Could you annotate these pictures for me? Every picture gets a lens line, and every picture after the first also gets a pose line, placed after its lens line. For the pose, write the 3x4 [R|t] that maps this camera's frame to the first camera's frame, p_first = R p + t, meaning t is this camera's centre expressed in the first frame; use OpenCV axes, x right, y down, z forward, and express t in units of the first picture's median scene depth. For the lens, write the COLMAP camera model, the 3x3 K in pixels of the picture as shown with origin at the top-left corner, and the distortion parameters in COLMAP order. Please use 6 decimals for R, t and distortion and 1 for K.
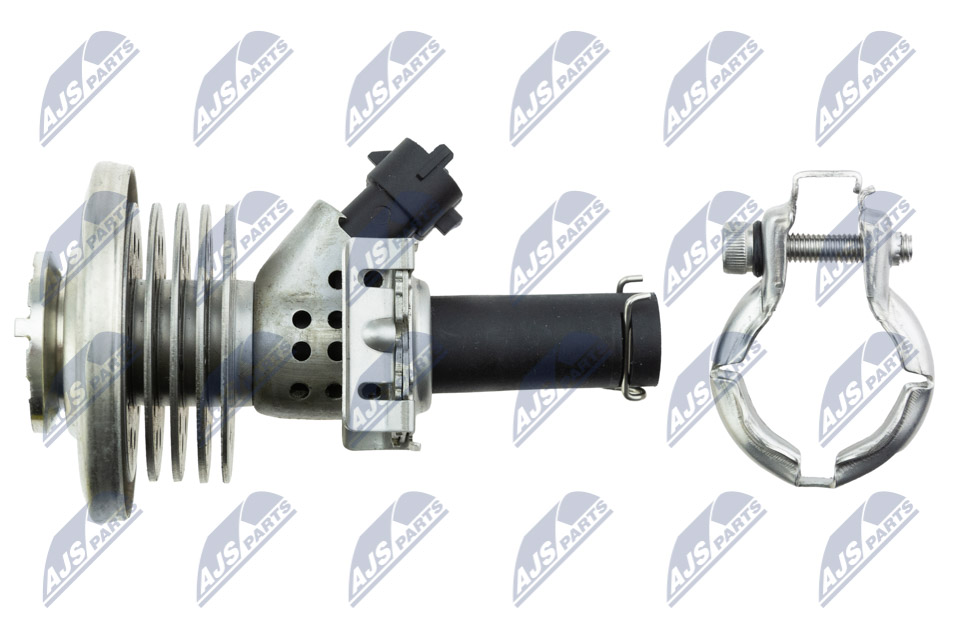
lens RADIAL K [[2404.0, 0, 479.1], [0, 2404.0, 320.7], [0, 0, 1]] dist [0.016091, 0.000000]
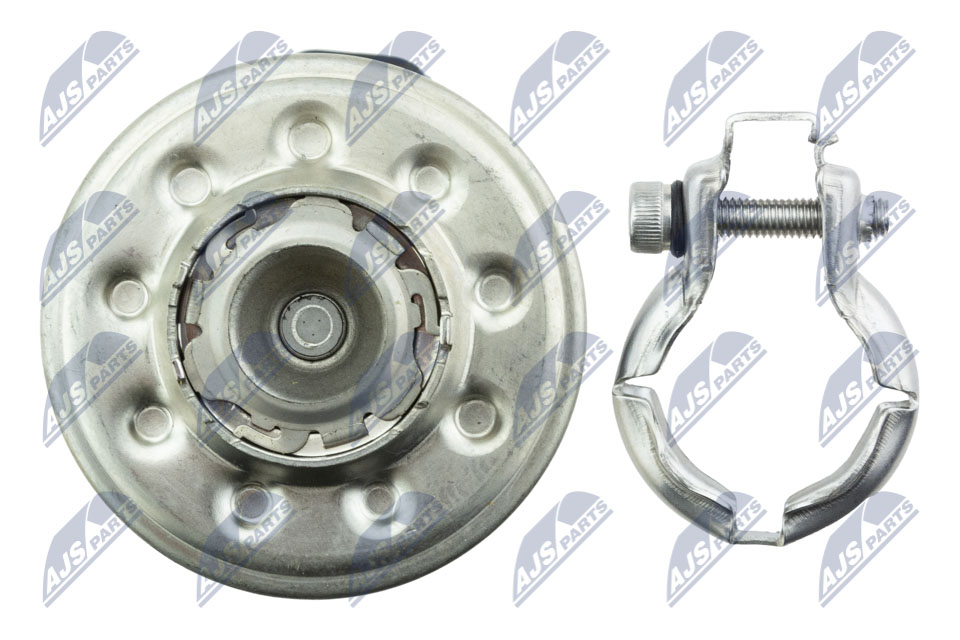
lens RADIAL K [[2405.5, 0, 480.2], [0, 2405.5, 317.3], [0, 0, 1]] dist [-0.019389, 0.000000]
pose [[1.000000, 0.000327, 0.000376, 0.055601], [-0.000327, 0.999999, -0.001444, 0.001115], [-0.000376, 0.001444, 0.999999, 0.269232]]
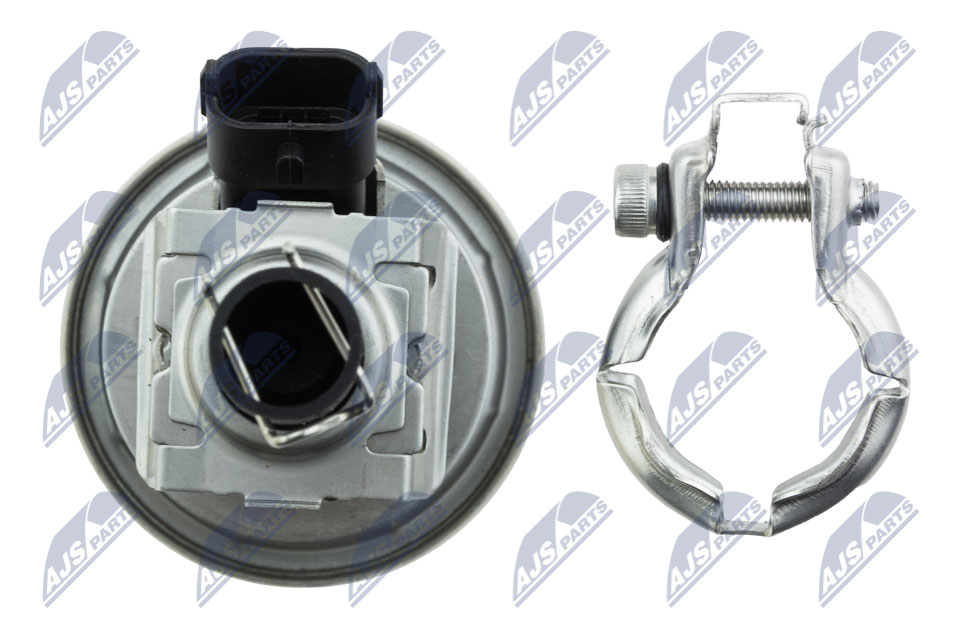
lens RADIAL K [[2404.0, 0, 480.5], [0, 2404.0, 322.0], [0, 0, 1]] dist [0.016091, 0.000000]
pose [[1.000000, 0.000195, 0.000469, 0.061084], [-0.000195, 1.000000, 0.000492, 0.005451], [-0.000469, -0.000492, 1.000000, 0.284146]]
